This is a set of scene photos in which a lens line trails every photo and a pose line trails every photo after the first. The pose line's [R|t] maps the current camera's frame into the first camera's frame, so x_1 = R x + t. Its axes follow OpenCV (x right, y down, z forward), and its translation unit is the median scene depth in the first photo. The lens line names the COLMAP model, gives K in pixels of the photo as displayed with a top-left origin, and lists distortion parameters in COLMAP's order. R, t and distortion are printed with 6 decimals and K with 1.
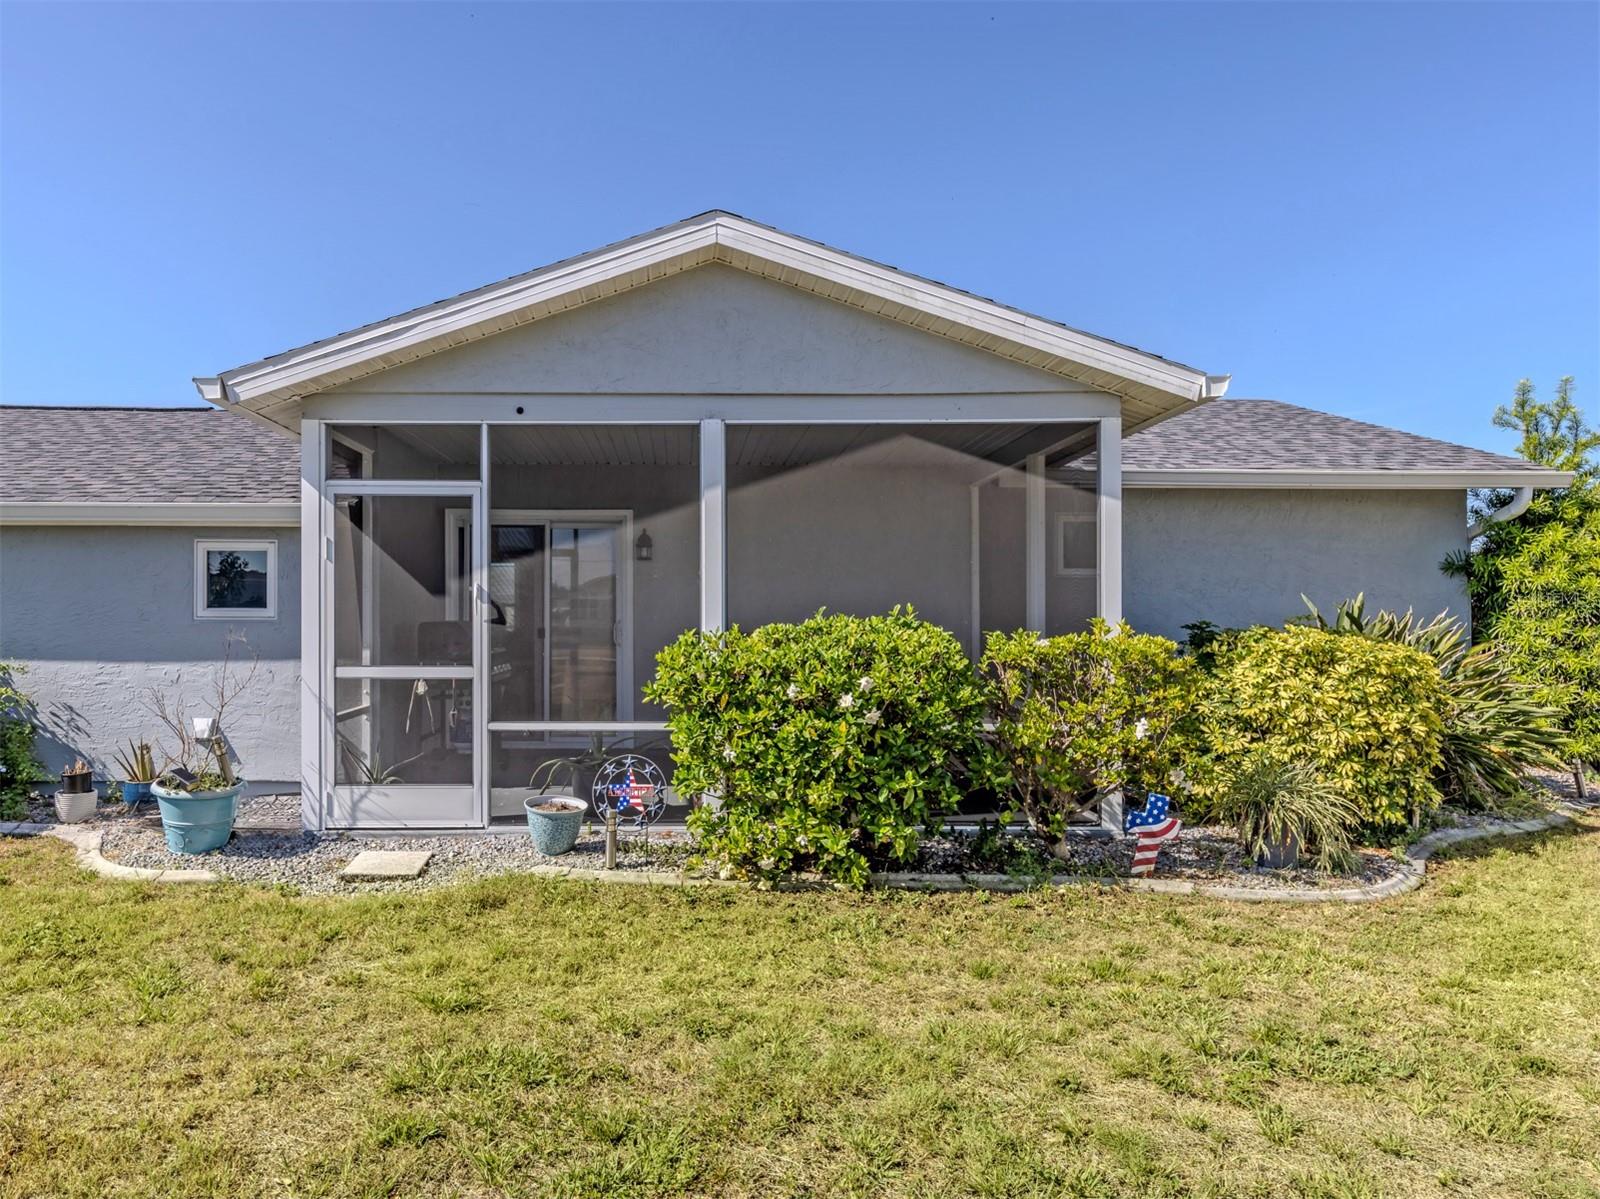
lens RADIAL K [[973.9, 0, 800.9], [0, 973.9, 631.4], [0, 0, 1]] dist [0.005527, 0.000210]
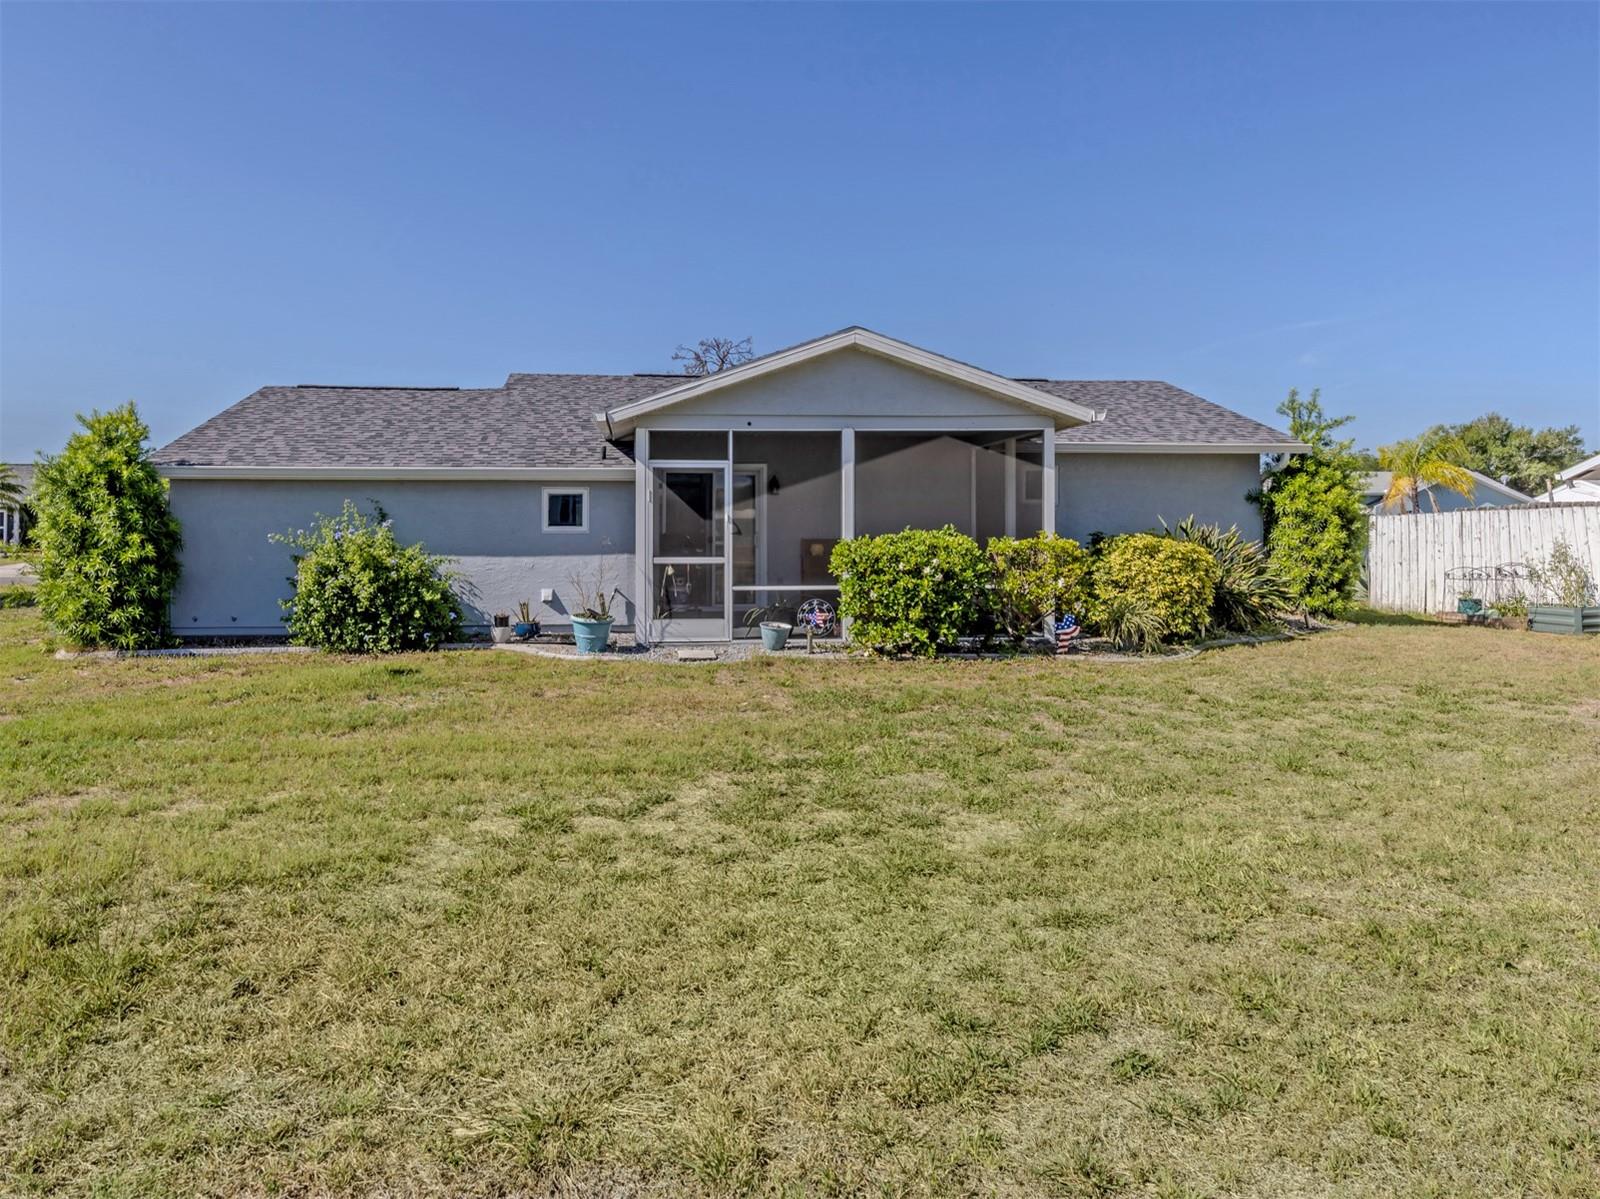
lens RADIAL K [[1364.2, 0, 800.0], [0, 1364.2, 599.5], [0, 0, 1]] dist [-0.001367, -0.000325]
pose [[0.995104, -0.009213, 0.098399, -0.469001], [0.004771, 0.998963, 0.045277, -0.001633], [-0.098714, -0.044586, 0.994116, -1.748294]]
